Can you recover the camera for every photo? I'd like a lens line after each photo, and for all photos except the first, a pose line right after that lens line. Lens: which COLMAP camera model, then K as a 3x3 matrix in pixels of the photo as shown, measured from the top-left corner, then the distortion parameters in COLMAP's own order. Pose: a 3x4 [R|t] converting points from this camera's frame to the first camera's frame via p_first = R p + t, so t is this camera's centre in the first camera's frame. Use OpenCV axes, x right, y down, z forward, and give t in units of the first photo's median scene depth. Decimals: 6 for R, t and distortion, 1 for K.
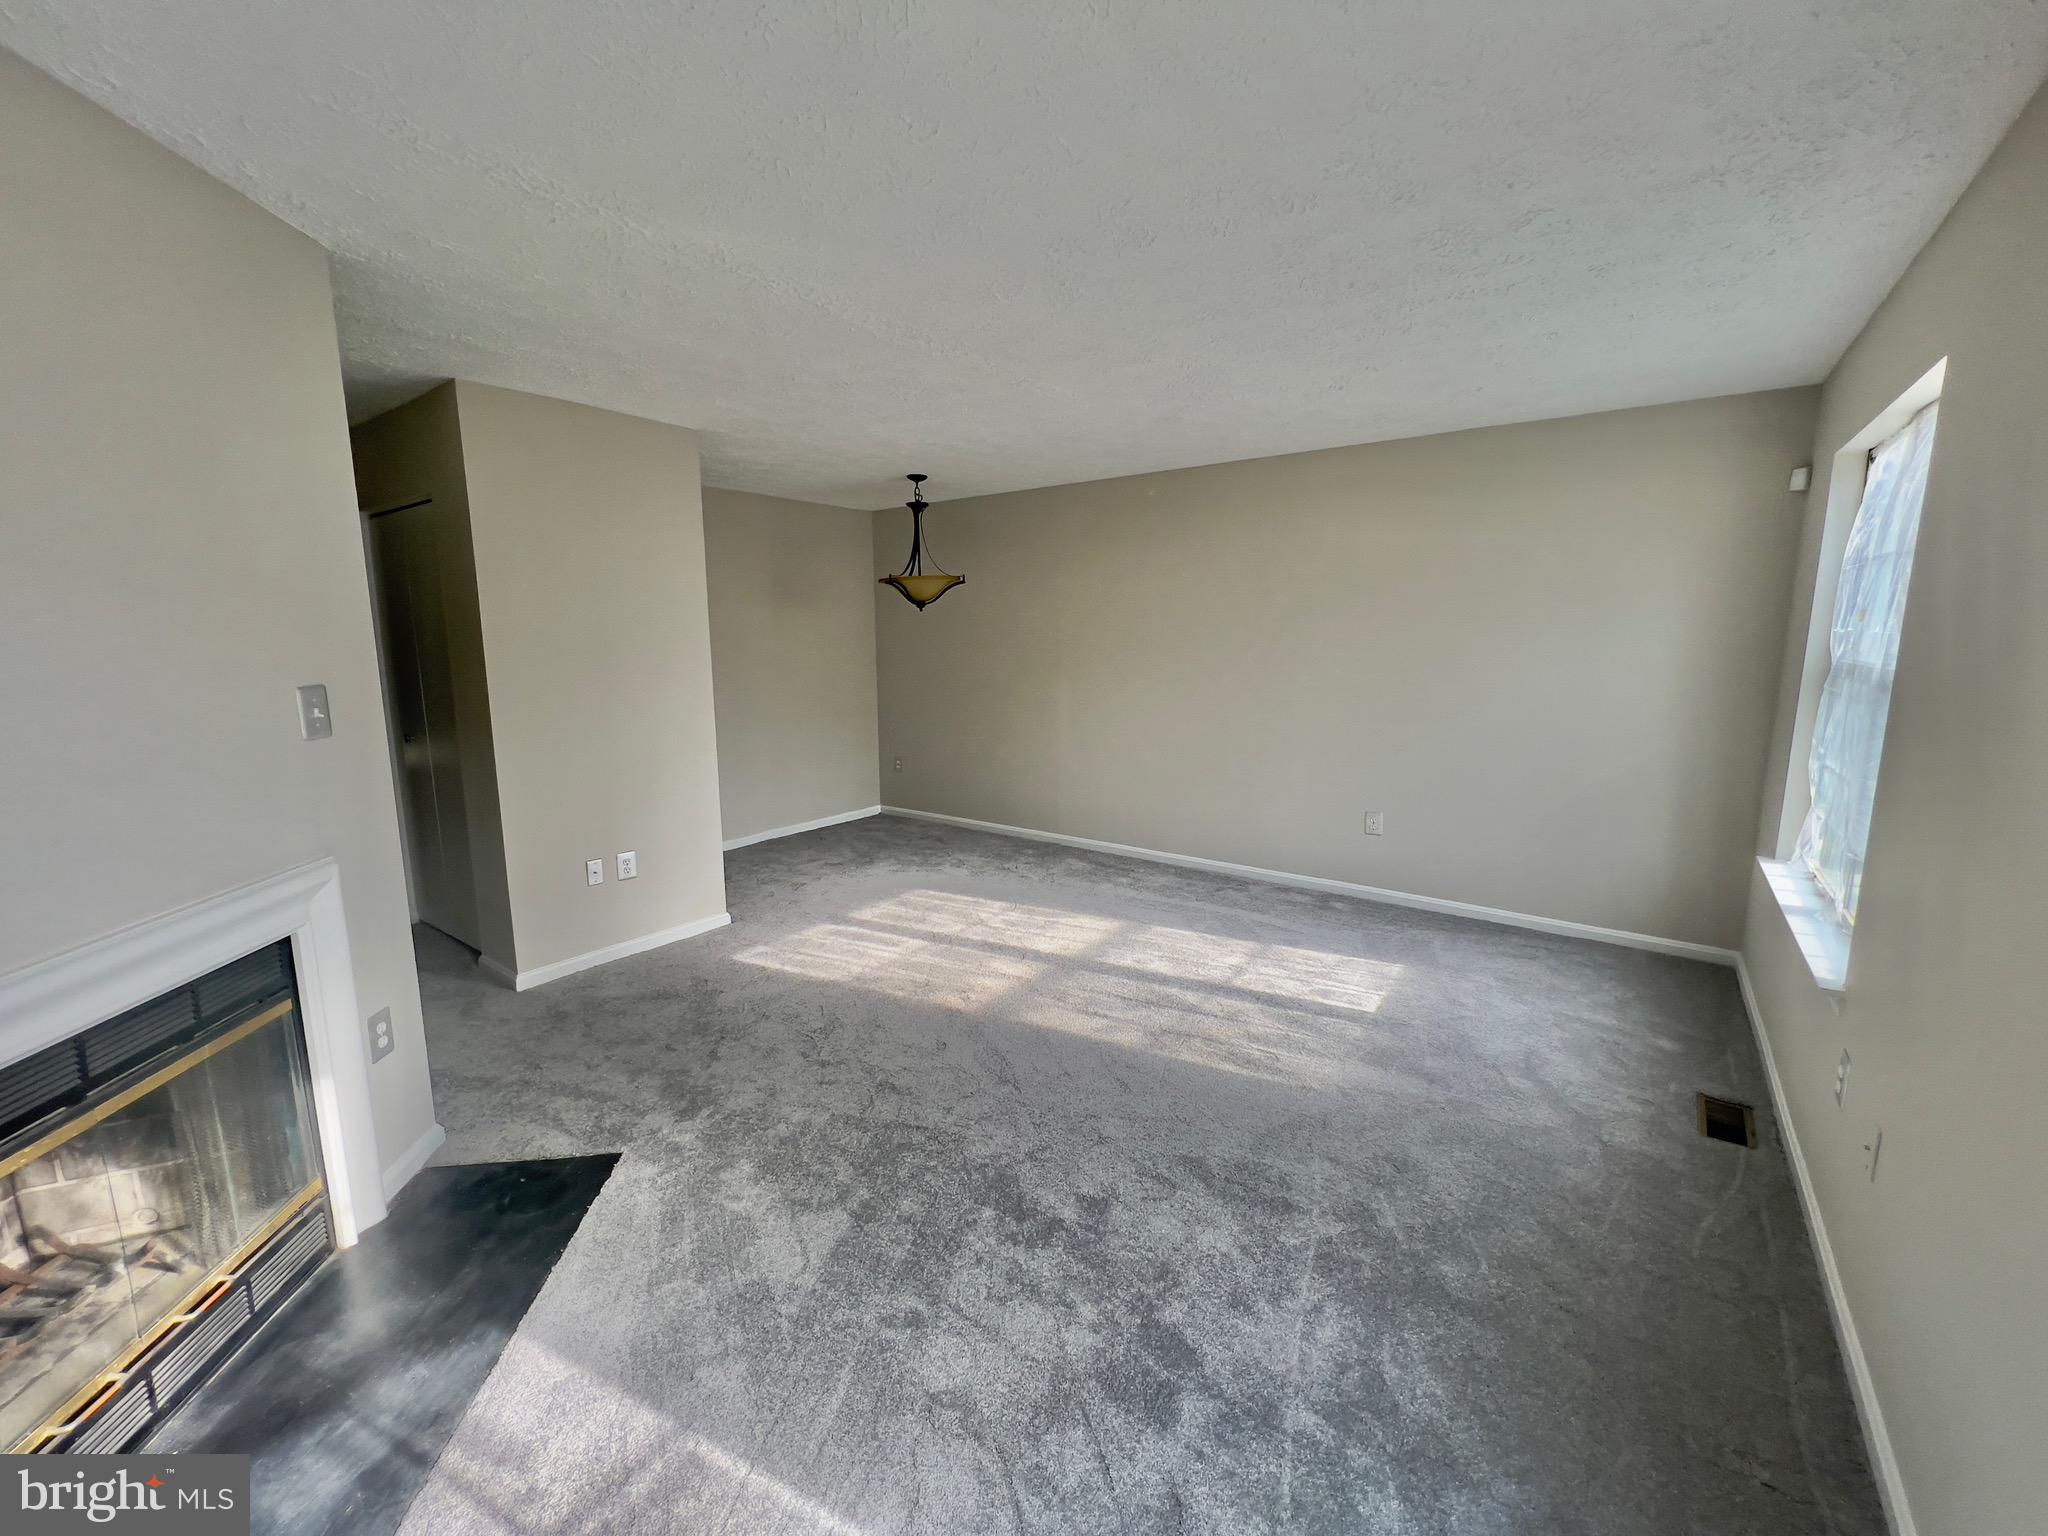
lens RADIAL K [[824.2, 0, 1019.6], [0, 824.2, 764.0], [0, 0, 1]] dist [-0.001382, -0.000259]
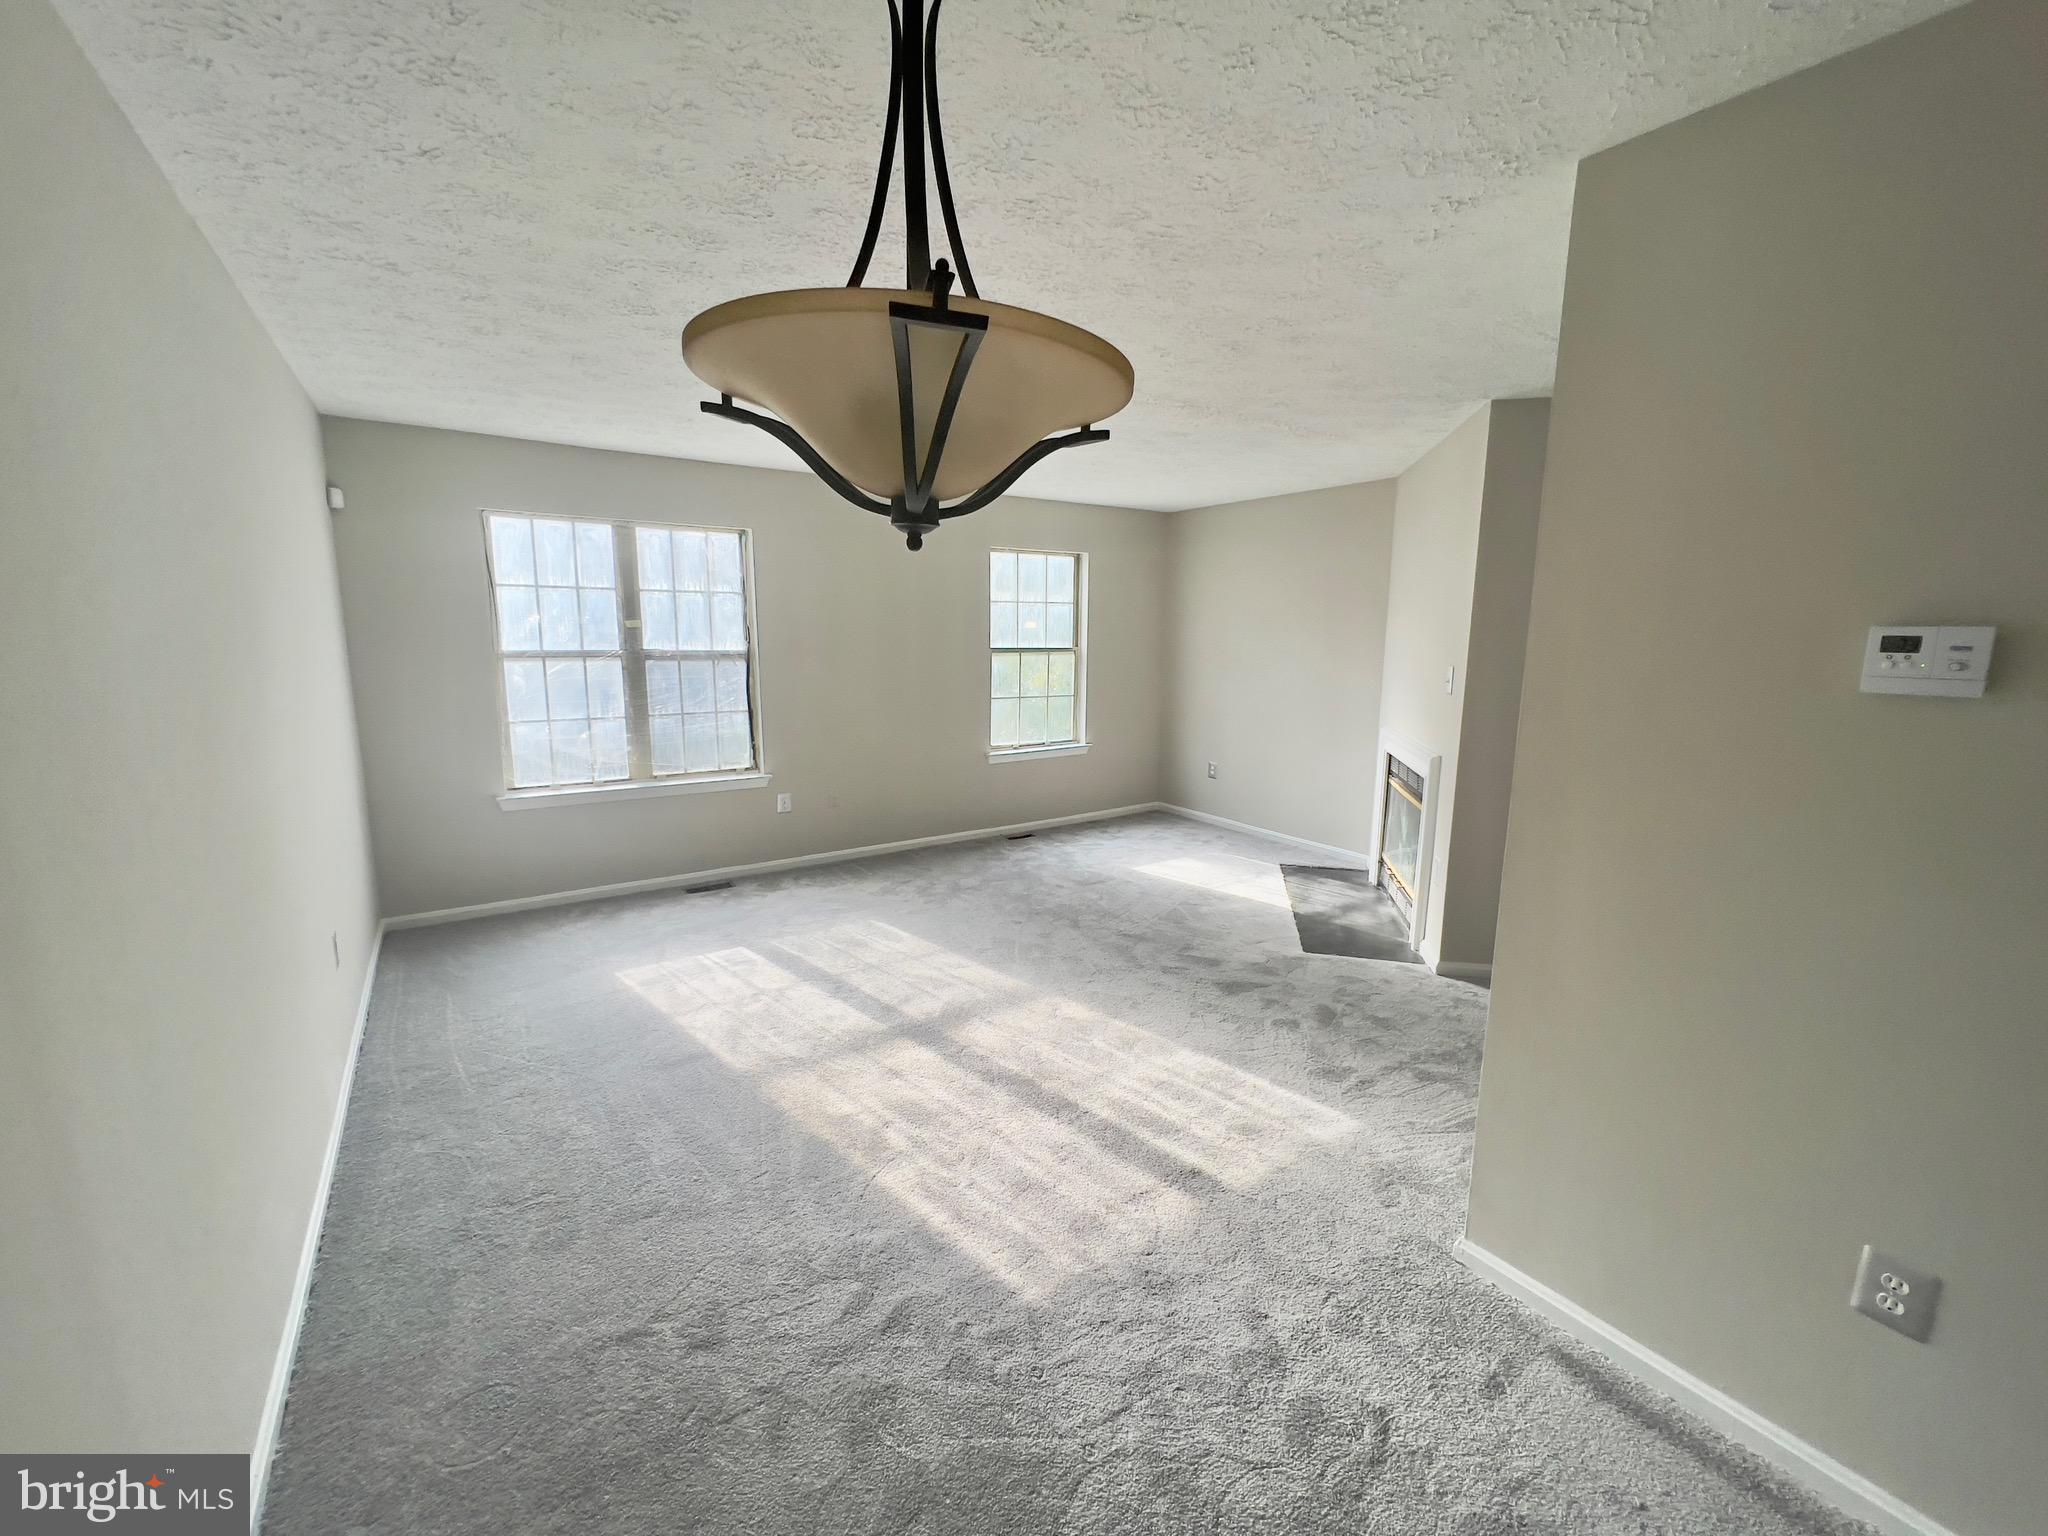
lens RADIAL K [[824.2, 0, 1023.8], [0, 824.2, 771.8], [0, 0, 1]] dist [-0.001382, -0.000259]
pose [[-0.950768, -0.064537, 0.303108, -0.379930], [0.039079, 0.945301, 0.323851, -0.375924], [-0.307428, 0.319752, -0.896240, 2.246804]]
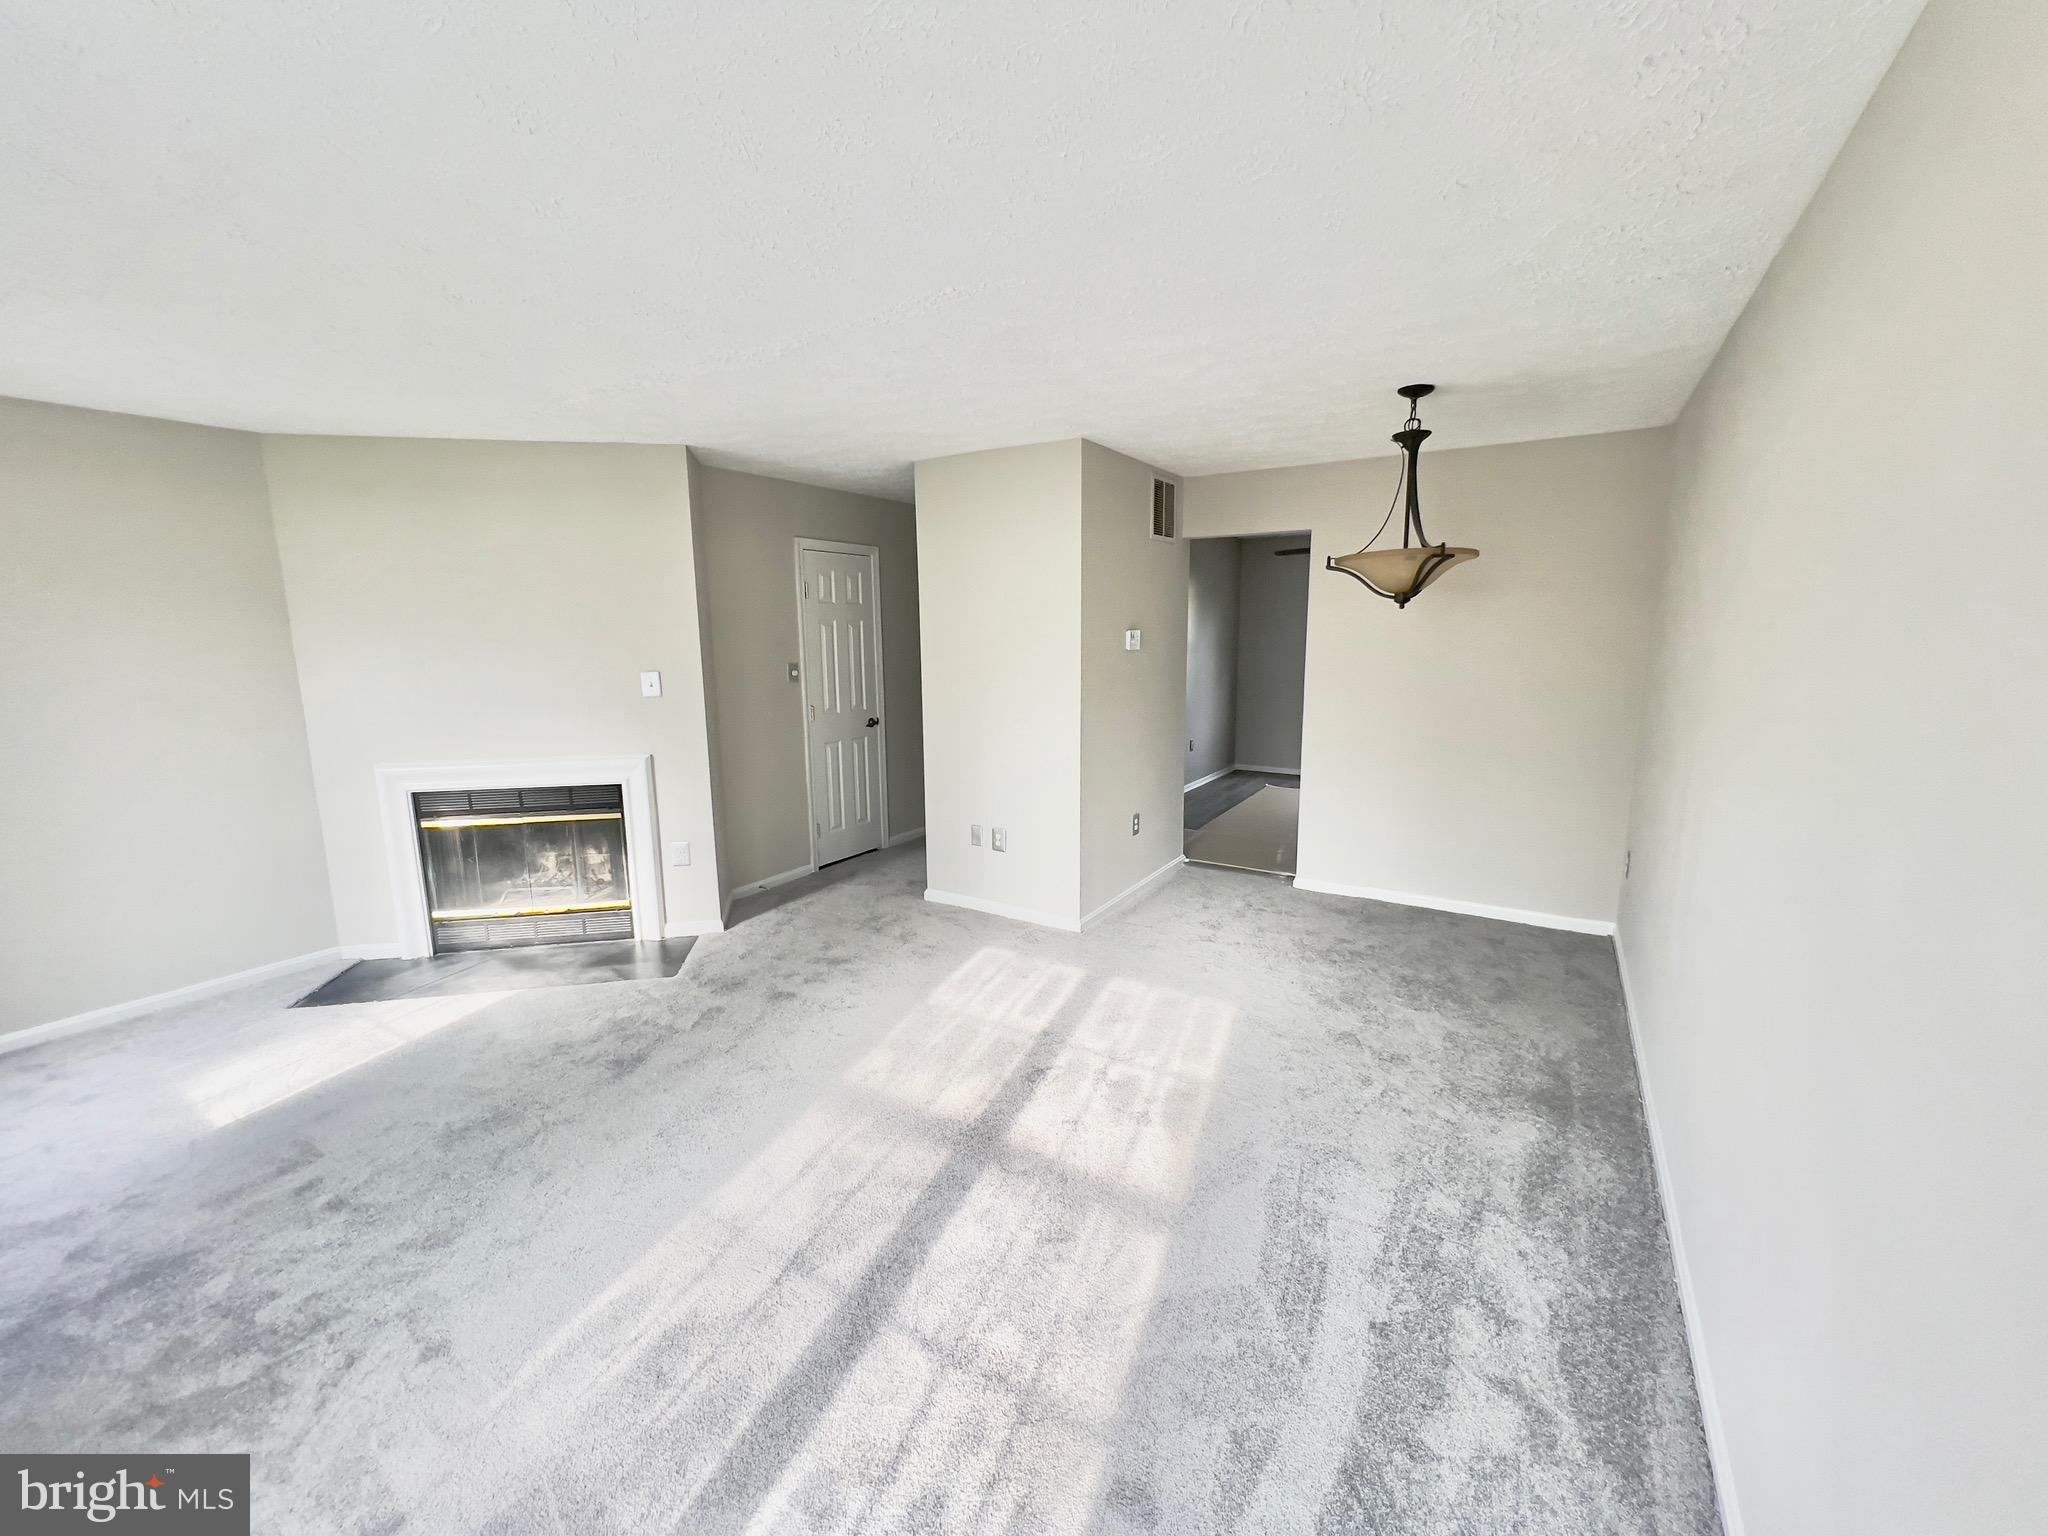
lens RADIAL K [[824.2, 0, 1021.3], [0, 824.2, 759.9], [0, 0, 1]] dist [-0.001382, -0.000259]
pose [[0.082218, 0.162268, -0.983316, 0.933026], [-0.148360, 0.977655, 0.148929, -0.234667], [0.985510, 0.133641, 0.104455, 1.269650]]
